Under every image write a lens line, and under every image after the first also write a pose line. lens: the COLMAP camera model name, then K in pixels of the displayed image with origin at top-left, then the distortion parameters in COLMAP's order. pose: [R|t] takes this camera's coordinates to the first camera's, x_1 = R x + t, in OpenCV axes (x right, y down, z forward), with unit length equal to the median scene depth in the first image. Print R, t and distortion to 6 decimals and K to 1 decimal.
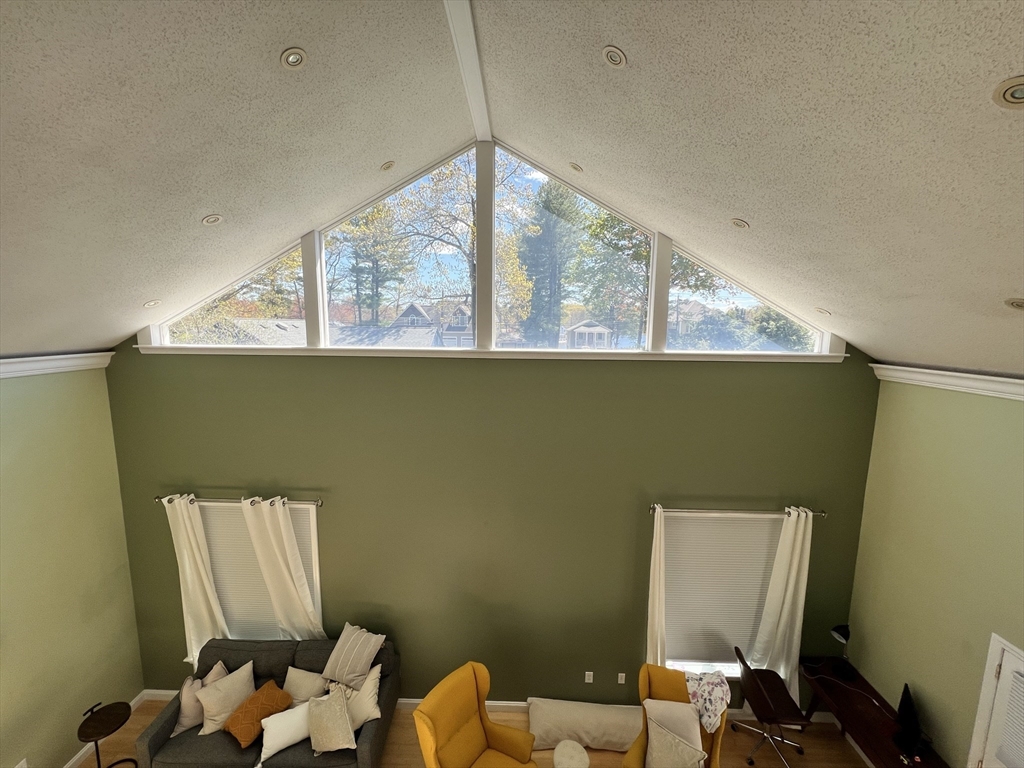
lens RADIAL K [[413.5, 0, 511.1], [0, 413.5, 380.4], [0, 0, 1]] dist [0.005260, -0.001875]
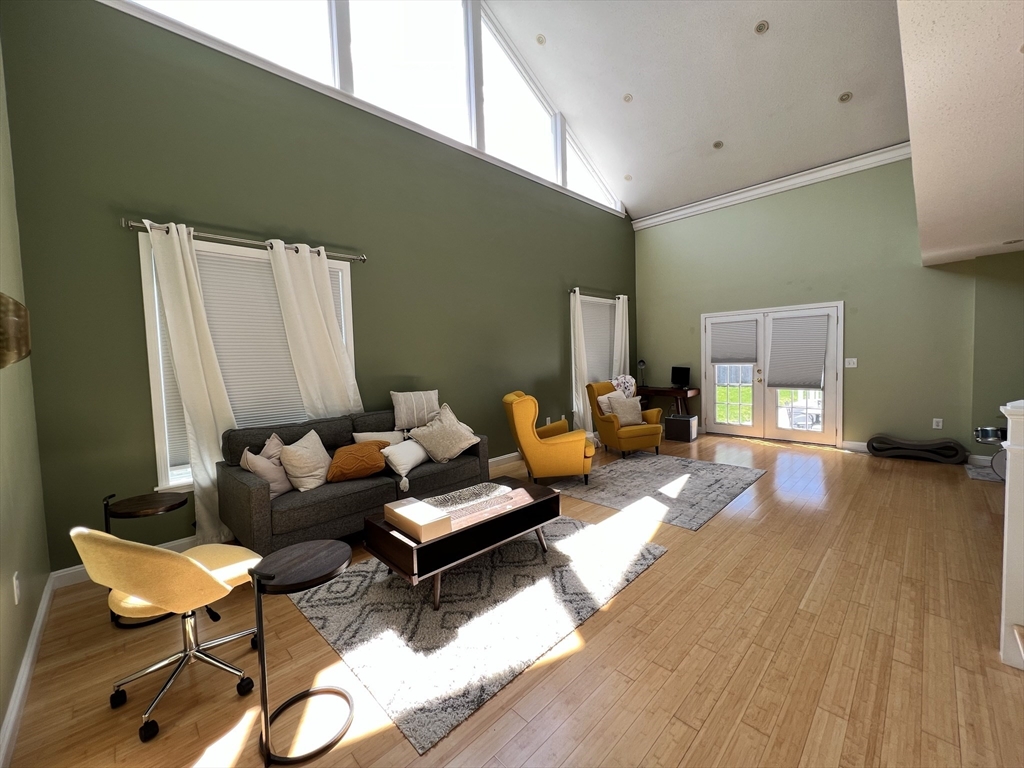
lens RADIAL K [[413.5, 0, 517.7], [0, 413.5, 378.6], [0, 0, 1]] dist [0.005260, -0.001875]
pose [[0.687278, -0.071741, 0.722843, -0.932865], [0.140780, 0.989399, -0.035657, 0.658411], [-0.712622, 0.126268, 0.690091, 0.117674]]
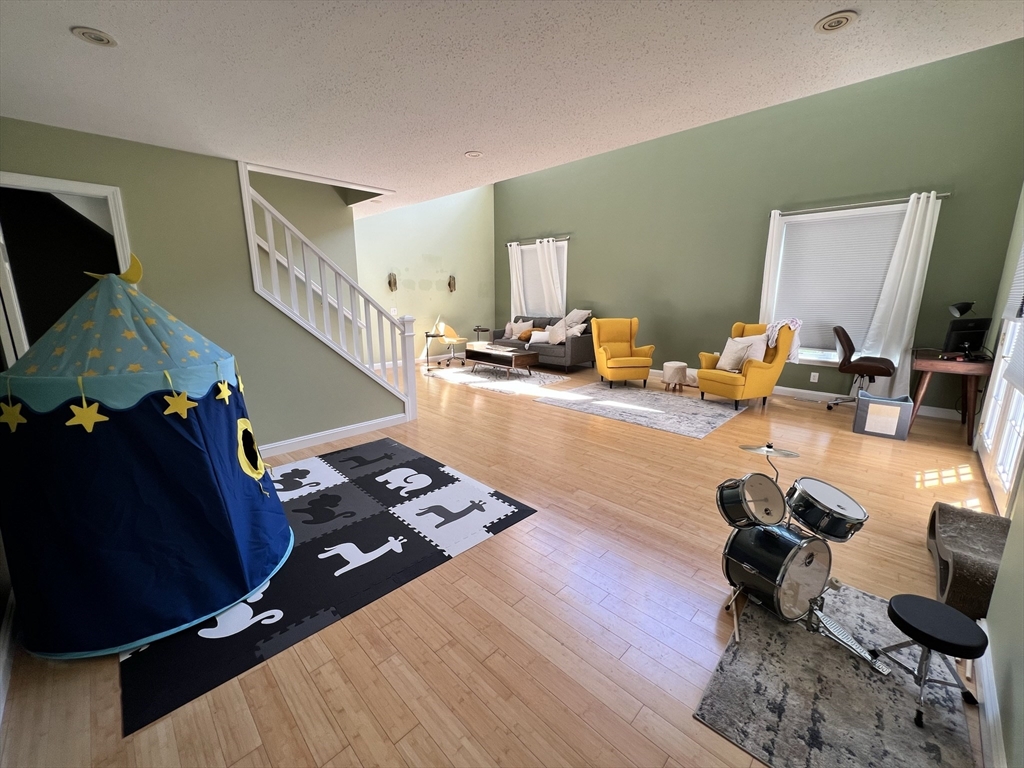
lens RADIAL K [[413.5, 0, 507.3], [0, 413.5, 382.9], [0, 0, 1]] dist [0.005260, -0.001875]
pose [[0.725374, 0.131061, -0.675762, 0.694292], [-0.083245, 0.991204, 0.102883, 0.779981], [0.683302, -0.018374, 0.729904, -0.572489]]
